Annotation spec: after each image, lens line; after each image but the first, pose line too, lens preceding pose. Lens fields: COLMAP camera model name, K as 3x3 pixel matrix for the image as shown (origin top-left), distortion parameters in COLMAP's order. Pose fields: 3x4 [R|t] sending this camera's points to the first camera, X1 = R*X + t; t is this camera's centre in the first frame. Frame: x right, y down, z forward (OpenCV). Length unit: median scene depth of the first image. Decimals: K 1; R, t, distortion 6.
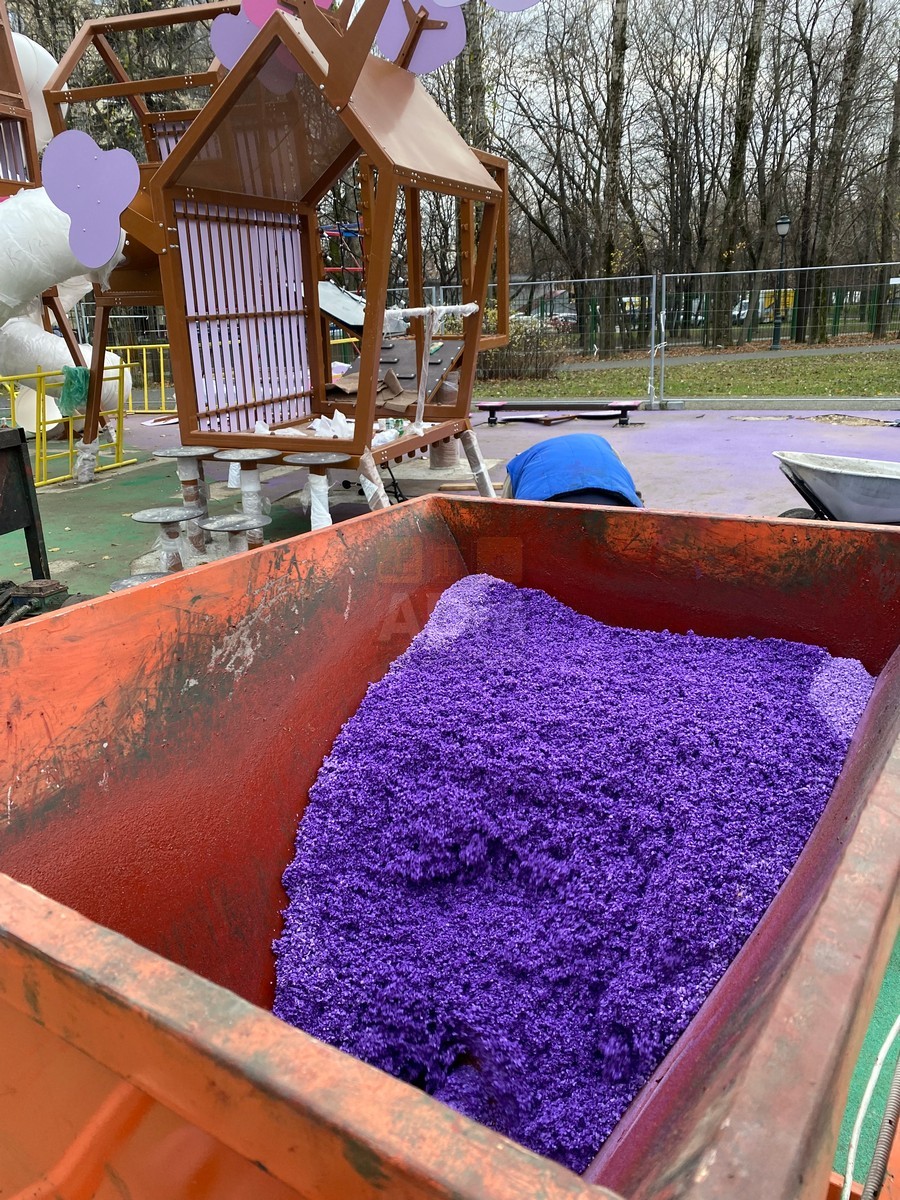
lens RADIAL K [[909.7, 0, 434.1], [0, 909.7, 603.8], [0, 0, 1]] dist [0.007116, -0.007205]
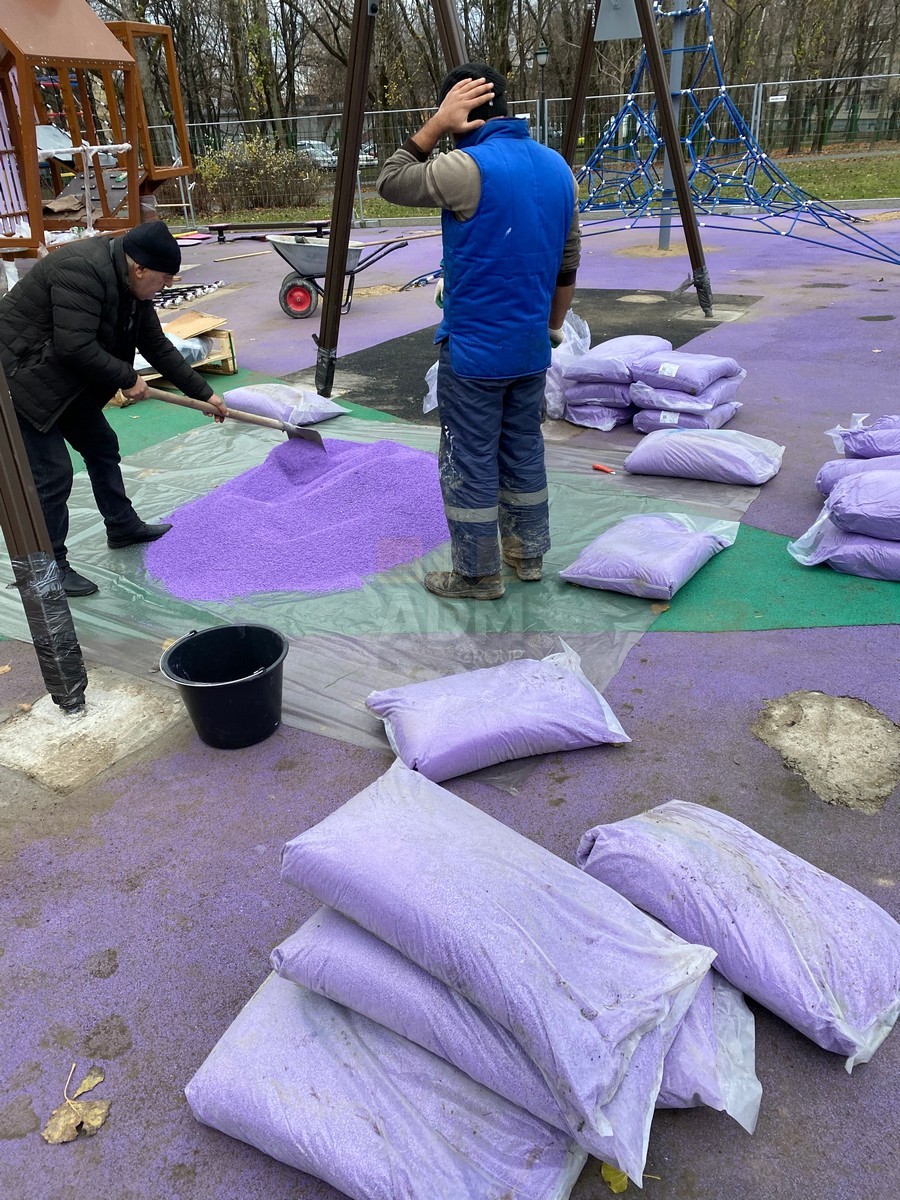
lens RADIAL K [[909.7, 0, 434.1], [0, 909.7, 603.8], [0, 0, 1]] dist [0.007116, -0.007205]
pose [[0.991467, -0.073752, 0.107487, 0.182674], [0.055858, 0.985391, 0.160889, 0.108429], [-0.117783, -0.153512, 0.981102, -0.344812]]
